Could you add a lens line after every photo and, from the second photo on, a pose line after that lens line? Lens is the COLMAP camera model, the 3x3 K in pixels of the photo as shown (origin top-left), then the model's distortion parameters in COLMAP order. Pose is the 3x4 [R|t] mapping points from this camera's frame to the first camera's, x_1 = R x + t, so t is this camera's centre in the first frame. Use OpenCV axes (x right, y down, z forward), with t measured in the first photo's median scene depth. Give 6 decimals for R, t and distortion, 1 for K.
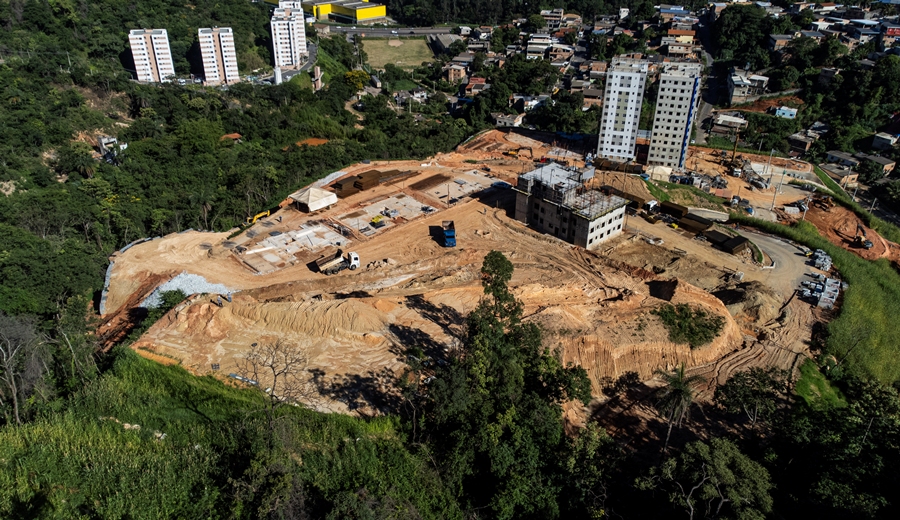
lens RADIAL K [[686.2, 0, 450.6], [0, 686.2, 259.3], [0, 0, 1]] dist [0.030048, 0.046445]
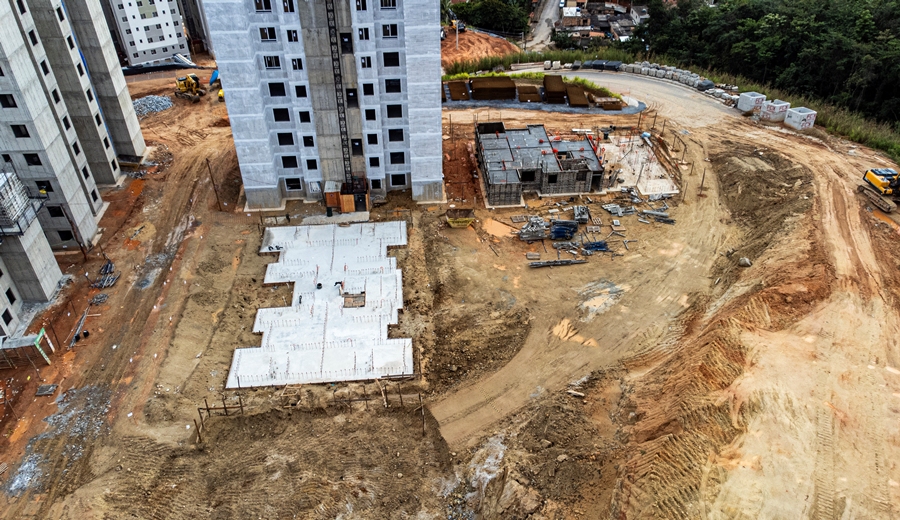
lens RADIAL K [[686.2, 0, 449.9], [0, 686.2, 258.1], [0, 0, 1]] dist [0.030048, 0.046445]
pose [[0.626120, -0.482800, 0.612272, -0.075039], [0.396063, 0.873321, 0.283626, -0.068936], [-0.671645, 0.064915, 0.738023, 0.375792]]
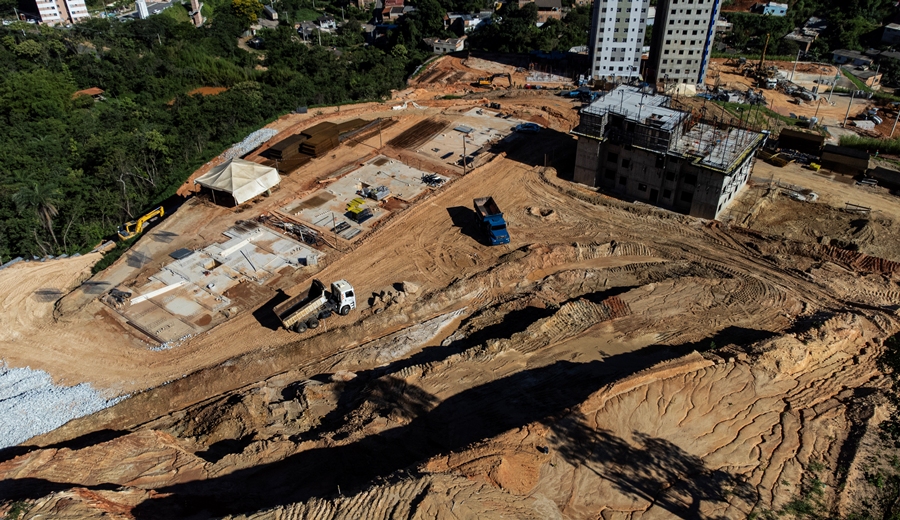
lens RADIAL K [[686.2, 0, 449.8], [0, 686.2, 259.6], [0, 0, 1]] dist [0.030048, 0.046445]
pose [[0.985051, -0.115313, 0.127974, -0.068503], [0.104189, 0.990433, 0.090478, -0.036445], [-0.137183, -0.075792, 0.987642, 0.253567]]
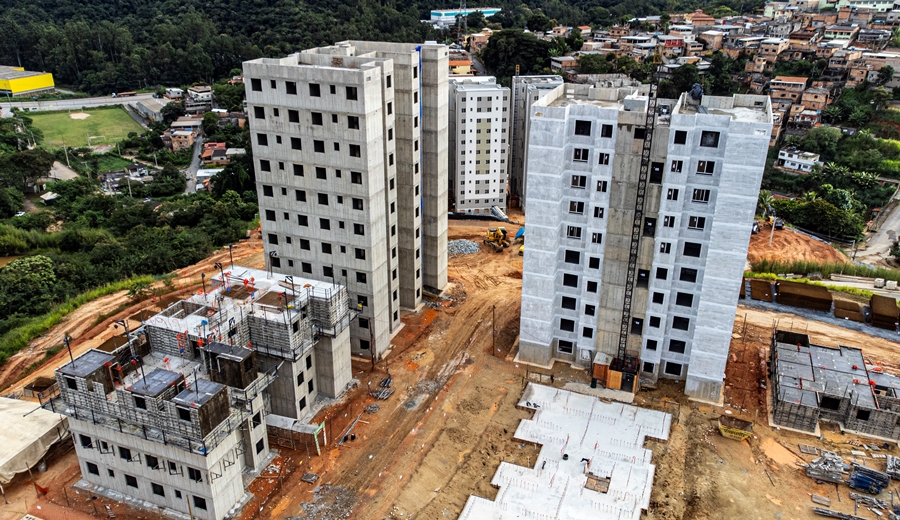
lens RADIAL K [[686.2, 0, 449.1], [0, 686.2, 257.1], [0, 0, 1]] dist [0.030048, 0.046445]
pose [[0.906497, -0.179525, 0.382143, -0.074754], [0.215766, 0.974961, -0.053807, -0.072598], [-0.362915, 0.131229, 0.922535, 0.373217]]
